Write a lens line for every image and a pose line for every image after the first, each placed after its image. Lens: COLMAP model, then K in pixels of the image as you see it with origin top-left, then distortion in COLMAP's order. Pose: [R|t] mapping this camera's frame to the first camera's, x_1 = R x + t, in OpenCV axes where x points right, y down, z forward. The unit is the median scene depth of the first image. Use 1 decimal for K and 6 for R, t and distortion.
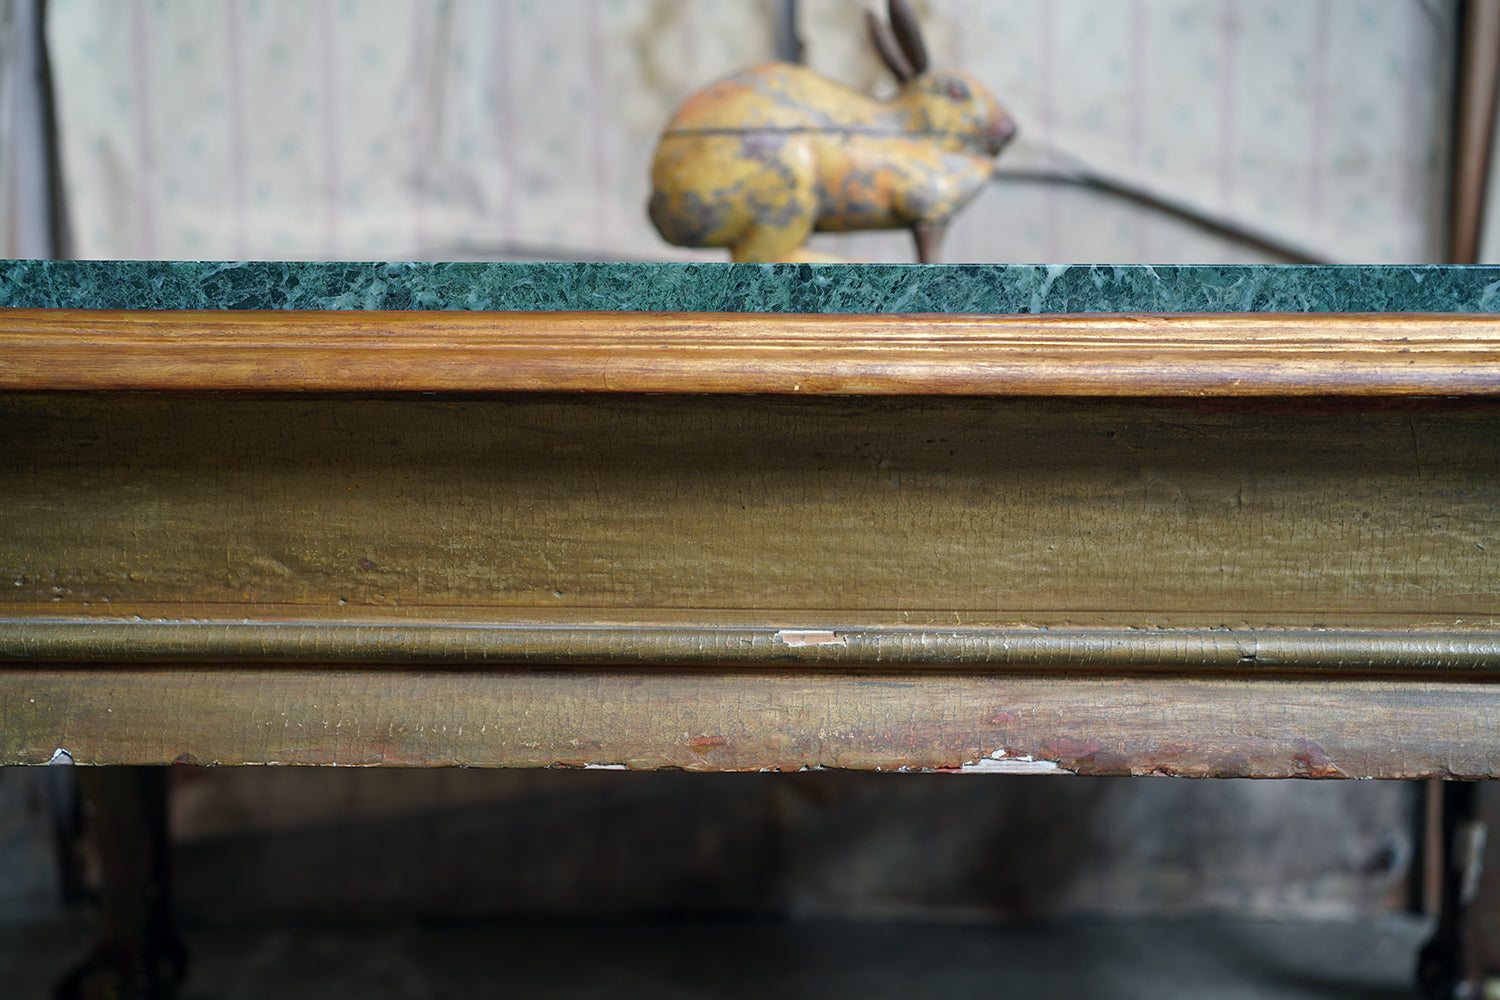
lens RADIAL K [[1514.3, 0, 745.4], [0, 1514.3, 496.3], [0, 0, 1]] dist [-0.031838, 0.180294]
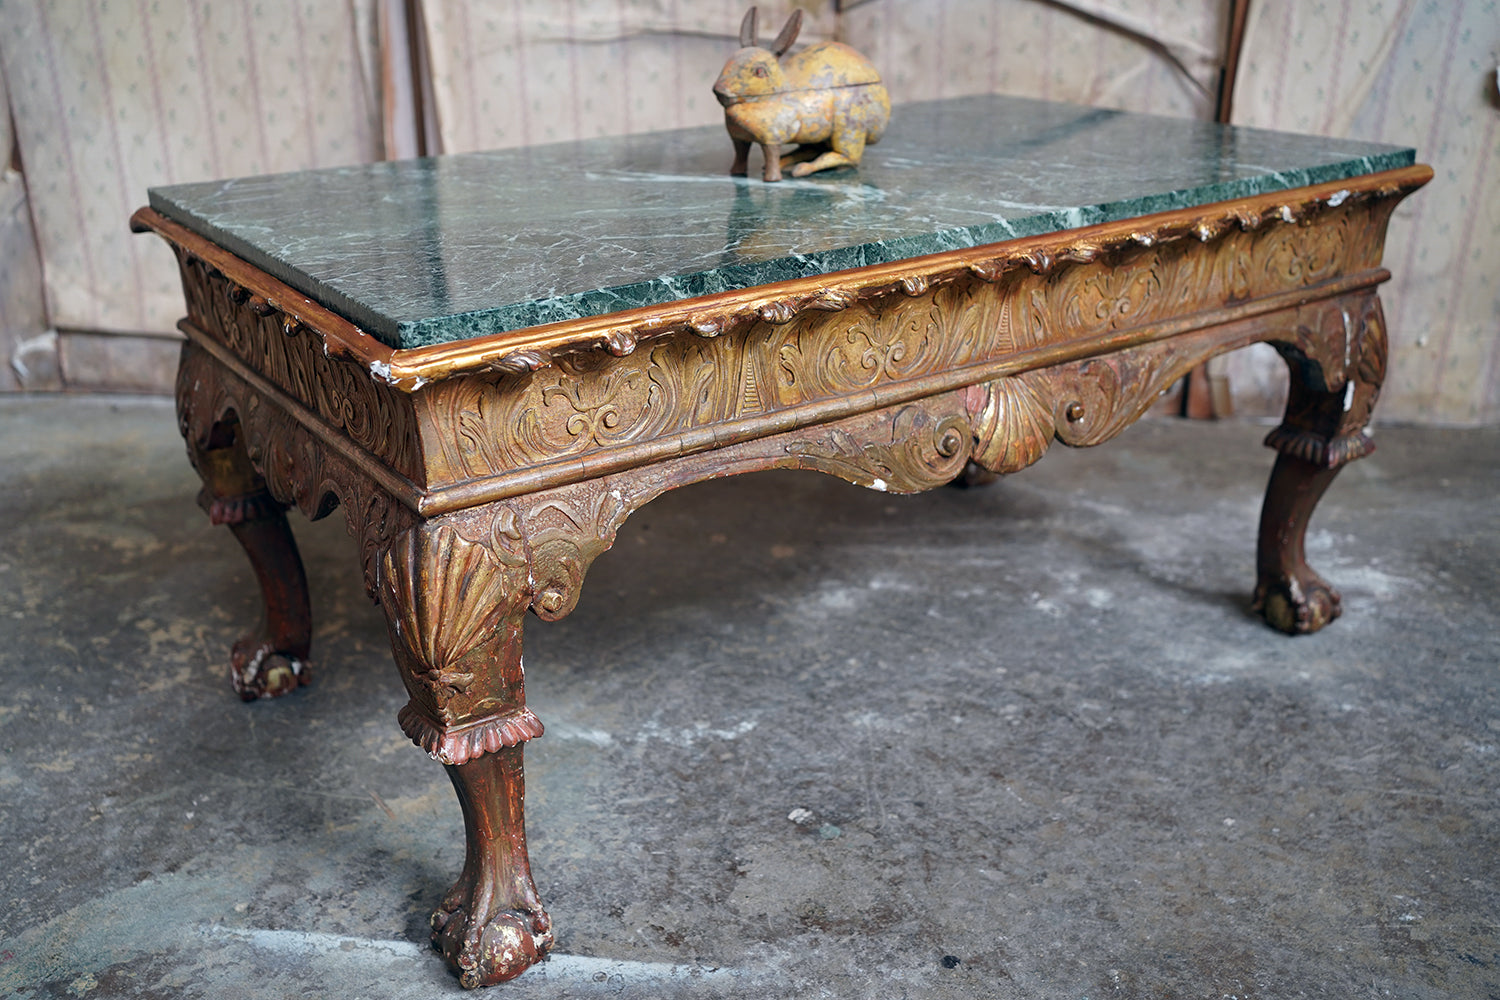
lens RADIAL K [[1516.5, 0, 746.9], [0, 1516.5, 498.3], [0, 0, 1]] dist [-0.030779, 0.175648]
pose [[0.999487, 0.009742, -0.030502, -0.041418], [-0.000512, 0.957328, 0.289004, -0.375592], [0.032016, -0.288840, 0.956842, -1.910224]]
